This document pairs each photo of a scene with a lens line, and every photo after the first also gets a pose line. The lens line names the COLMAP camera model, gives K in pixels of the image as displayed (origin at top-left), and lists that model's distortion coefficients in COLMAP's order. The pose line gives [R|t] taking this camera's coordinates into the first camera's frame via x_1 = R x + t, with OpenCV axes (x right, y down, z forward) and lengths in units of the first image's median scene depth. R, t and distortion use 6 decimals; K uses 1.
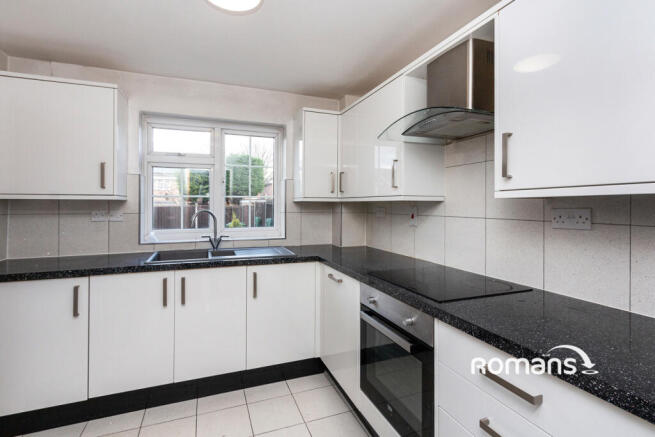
lens RADIAL K [[309.9, 0, 323.2], [0, 309.9, 206.2], [0, 0, 1]] dist [0.000421, -0.000003]
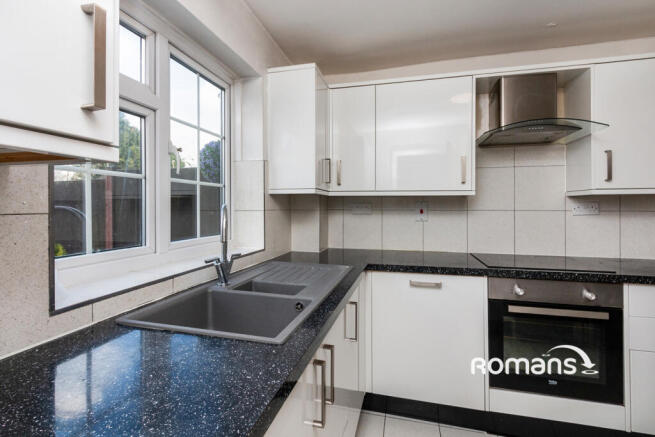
lens RADIAL K [[309.9, 0, 323.2], [0, 309.9, 206.2], [0, 0, 1]] dist [0.000421, -0.000003]
pose [[0.588263, 0.003065, 0.808664, -0.743110], [0.000476, 0.999991, -0.004137, 0.019156], [-0.808670, 0.002819, 0.588256, 0.652793]]
